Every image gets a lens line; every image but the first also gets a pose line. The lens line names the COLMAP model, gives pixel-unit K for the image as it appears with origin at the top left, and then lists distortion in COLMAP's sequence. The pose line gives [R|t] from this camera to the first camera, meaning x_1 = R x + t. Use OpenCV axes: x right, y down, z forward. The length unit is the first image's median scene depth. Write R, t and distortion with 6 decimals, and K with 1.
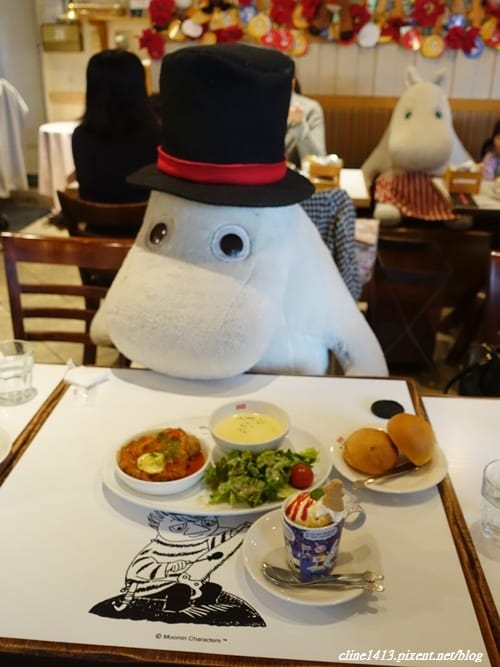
lens RADIAL K [[625.3, 0, 250.0], [0, 625.3, 333.5], [0, 0, 1]] dist [-0.017578, -0.009358]
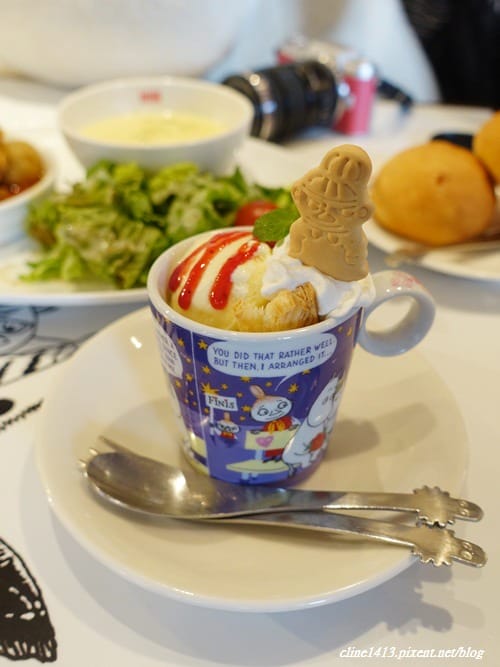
lens RADIAL K [[625.3, 0, 250.0], [0, 625.3, 333.5], [0, 0, 1]] dist [-0.017578, -0.009358]
pose [[0.998501, 0.049883, -0.022533, 0.099912], [-0.043261, 0.971405, 0.233453, 0.228323], [0.033534, -0.232128, 0.972107, 0.677827]]
